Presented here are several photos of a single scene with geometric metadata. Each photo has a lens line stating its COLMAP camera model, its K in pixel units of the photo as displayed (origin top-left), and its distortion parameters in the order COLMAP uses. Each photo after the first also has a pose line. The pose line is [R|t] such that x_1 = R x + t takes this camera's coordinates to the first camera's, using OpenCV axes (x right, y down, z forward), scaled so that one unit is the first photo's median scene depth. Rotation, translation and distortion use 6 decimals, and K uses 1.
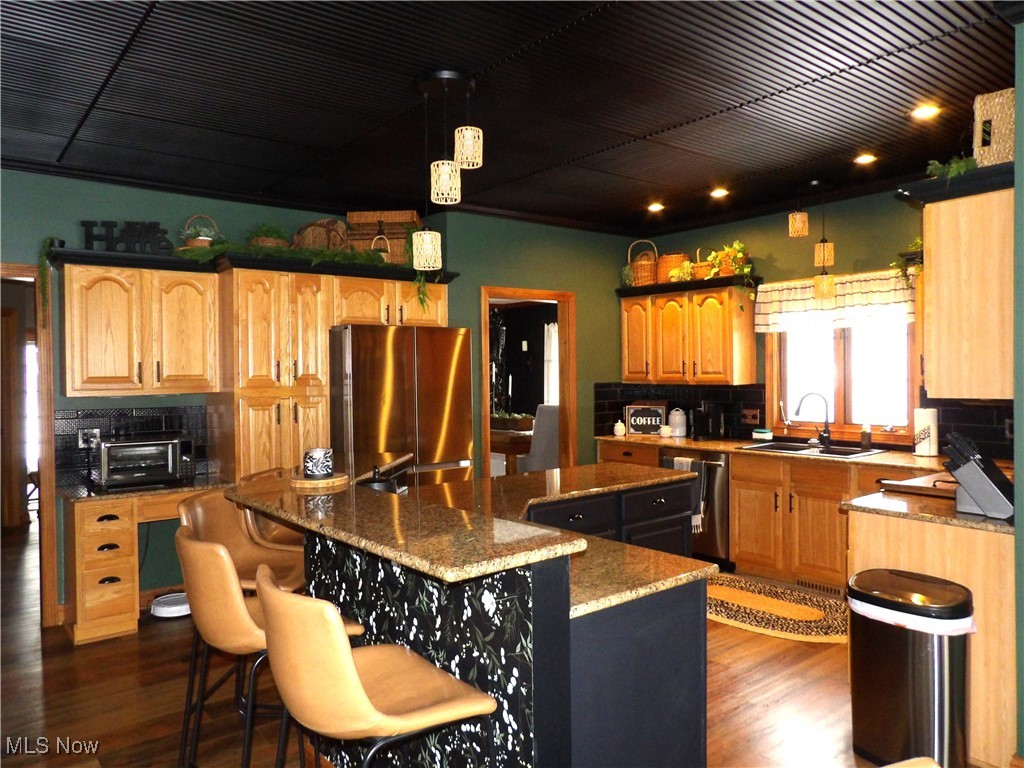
lens RADIAL K [[734.9, 0, 504.3], [0, 734.9, 380.3], [0, 0, 1]] dist [-0.031833, 0.034708]
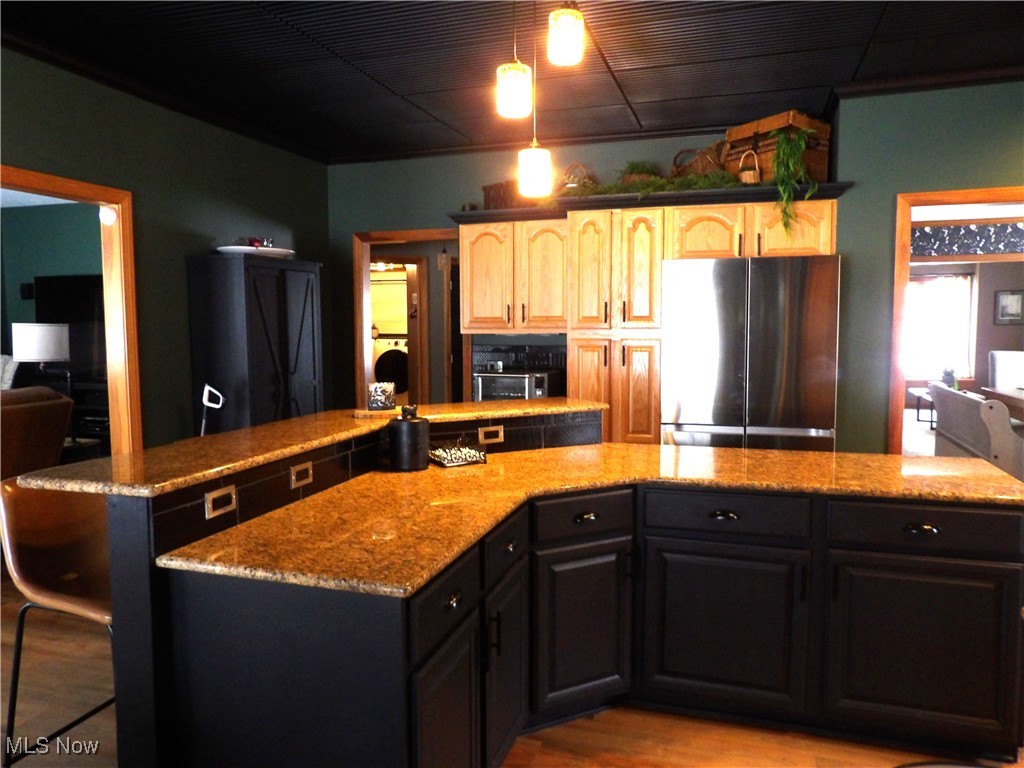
lens RADIAL K [[734.9, 0, 509.1], [0, 734.9, 387.6], [0, 0, 1]] dist [-0.031833, 0.034708]
pose [[0.566545, 0.081127, -0.820028, 0.439572], [-0.008742, 0.995678, 0.092464, -0.001947], [0.823984, -0.045216, 0.564805, 0.332276]]
